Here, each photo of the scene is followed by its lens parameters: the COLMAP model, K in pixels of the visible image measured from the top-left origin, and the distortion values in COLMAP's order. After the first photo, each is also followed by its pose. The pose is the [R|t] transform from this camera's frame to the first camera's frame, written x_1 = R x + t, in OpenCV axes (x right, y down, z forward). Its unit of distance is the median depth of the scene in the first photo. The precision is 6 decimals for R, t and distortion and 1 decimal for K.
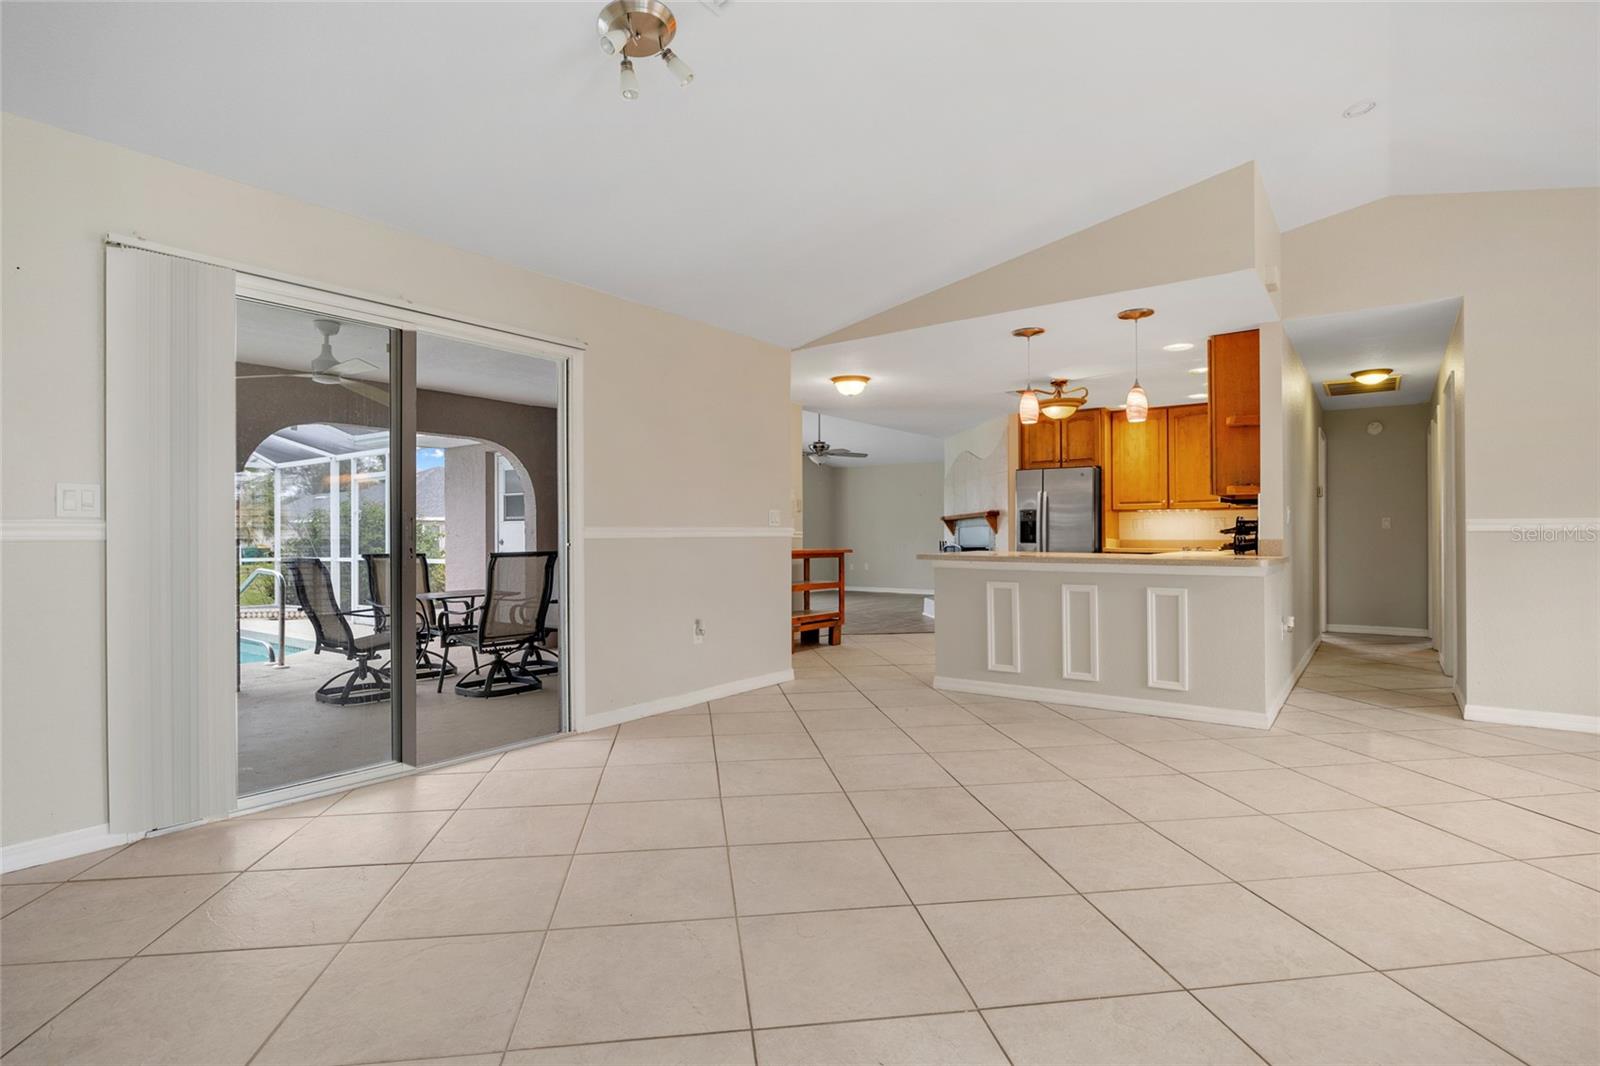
lens RADIAL K [[800.2, 0, 798.3], [0, 800.2, 531.2], [0, 0, 1]] dist [-0.007485, -0.000635]
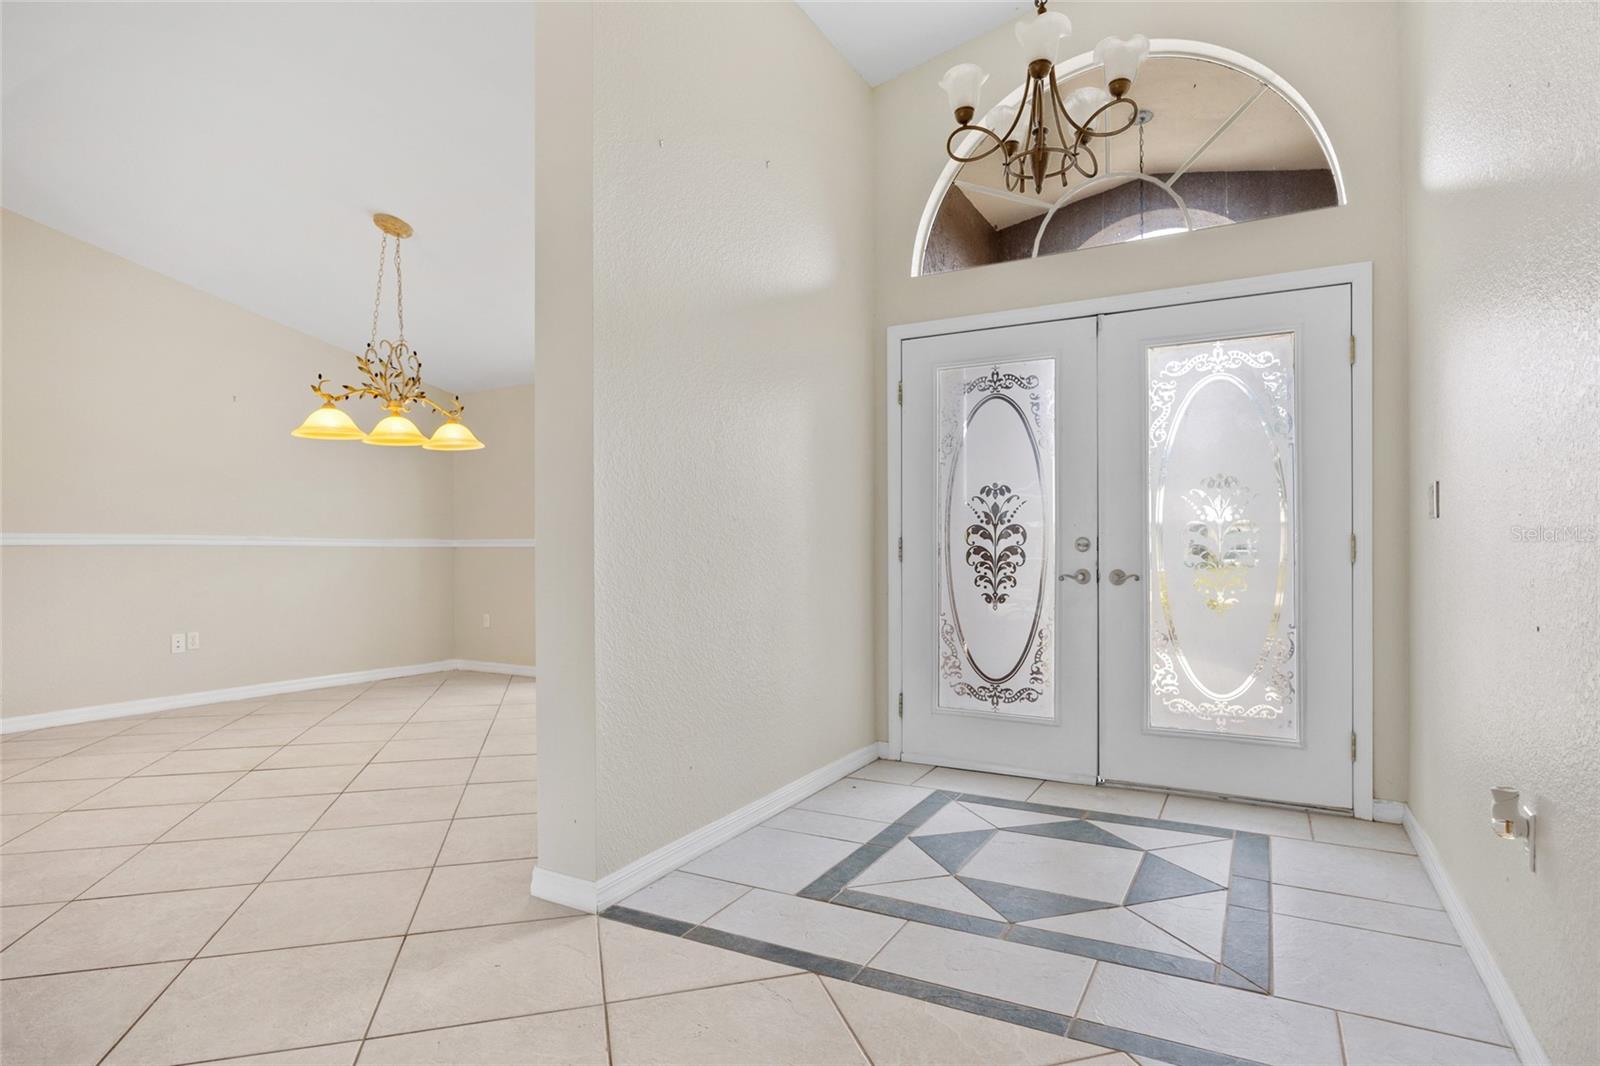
lens RADIAL K [[843.9, 0, 794.7], [0, 843.9, 546.1], [0, 0, 1]] dist [-0.004545, -0.001435]
pose [[-0.123595, 0.001068, 0.992332, -0.172791], [-0.001806, 0.999998, -0.001301, 0.000760], [-0.992331, -0.001953, -0.123592, 0.071837]]
